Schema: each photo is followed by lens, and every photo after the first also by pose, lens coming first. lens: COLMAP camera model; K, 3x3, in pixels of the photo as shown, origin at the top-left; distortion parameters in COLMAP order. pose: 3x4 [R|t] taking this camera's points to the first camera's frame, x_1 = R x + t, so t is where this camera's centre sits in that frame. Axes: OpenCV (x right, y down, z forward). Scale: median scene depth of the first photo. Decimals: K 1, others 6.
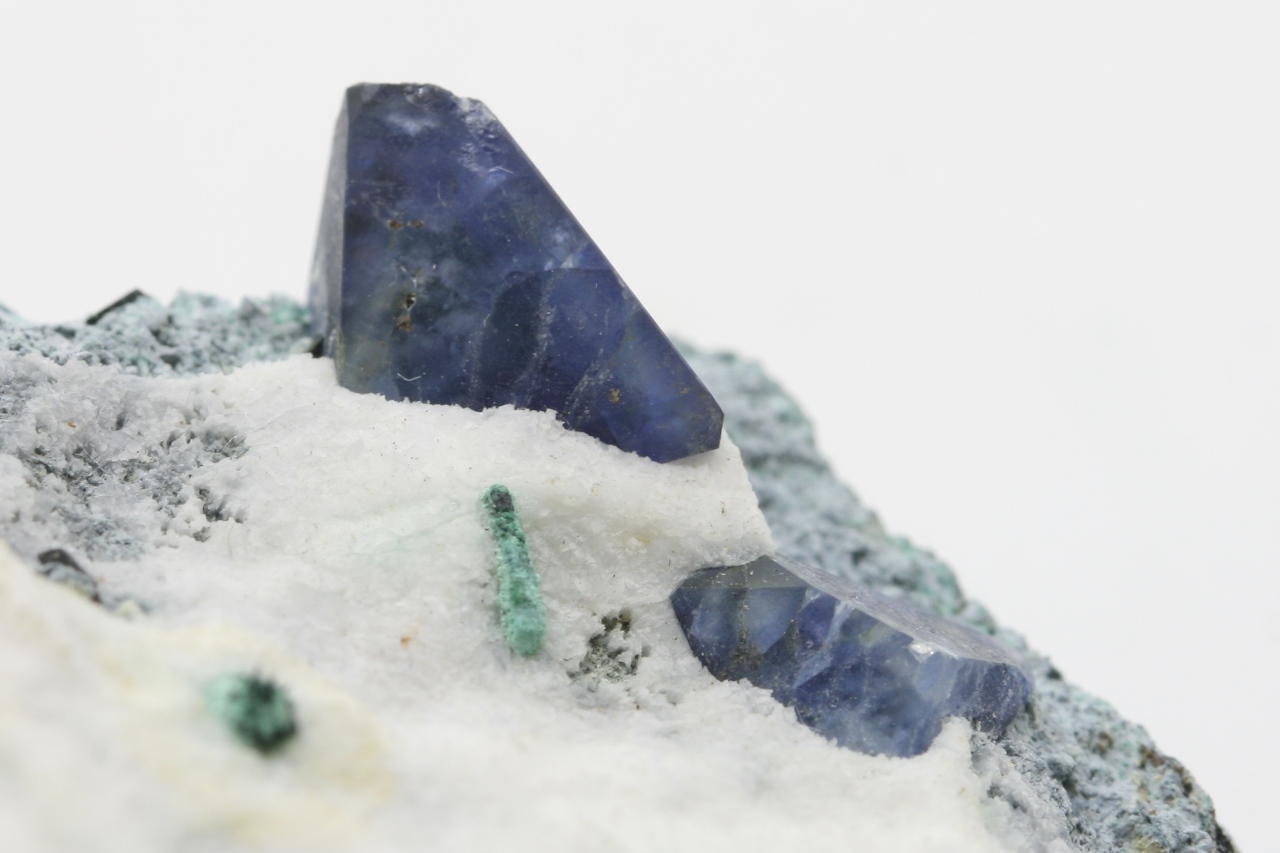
lens RADIAL K [[9021.4, 0, 640.0], [0, 9021.4, 426.5], [0, 0, 1]] dist [0.657086, 28.182520]
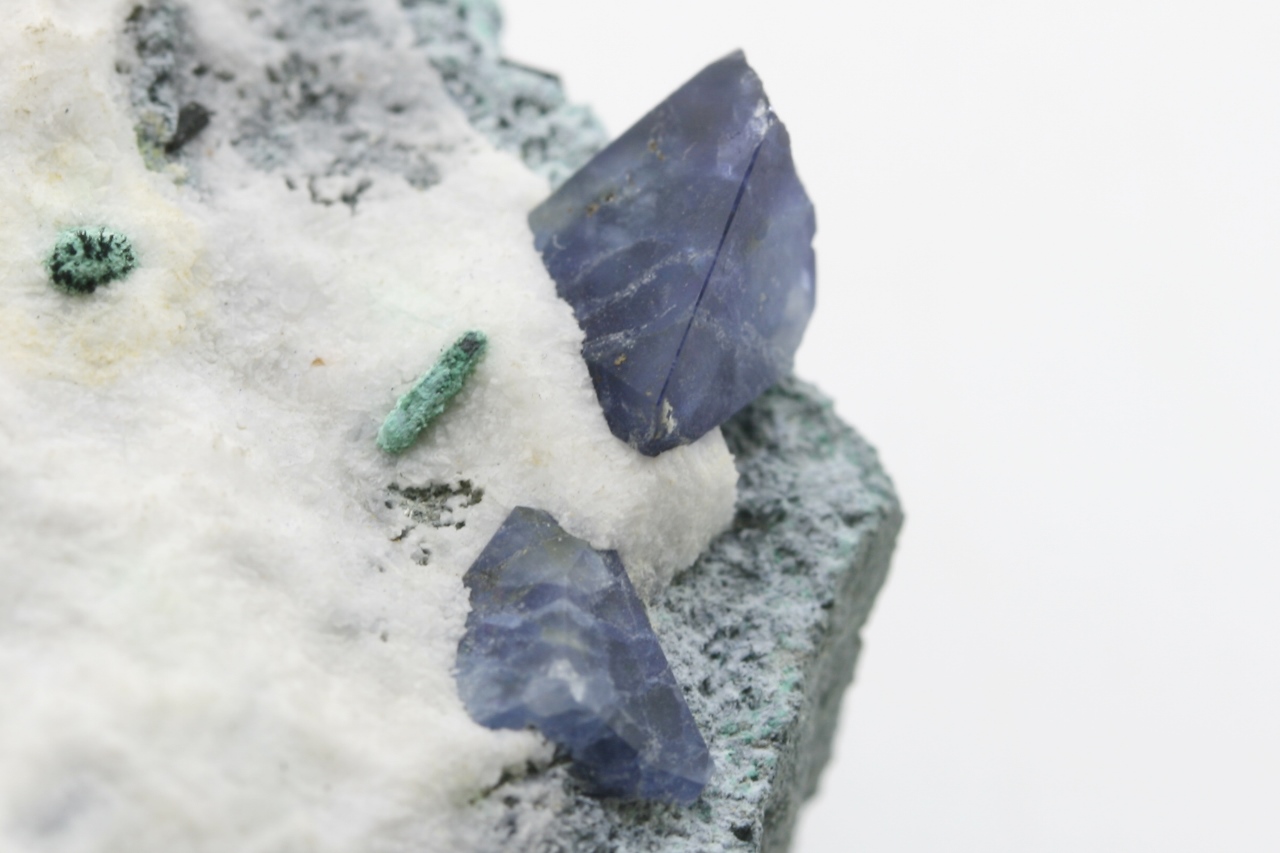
lens RADIAL K [[9021.4, 0, 640.0], [0, 9021.4, 426.5], [0, 0, 1]] dist [0.657086, 28.182520]
pose [[0.501525, 0.637916, -0.584411, 0.673936], [-0.655755, 0.720923, 0.224176, -0.255995], [0.564320, 0.270800, 0.779878, 0.113503]]
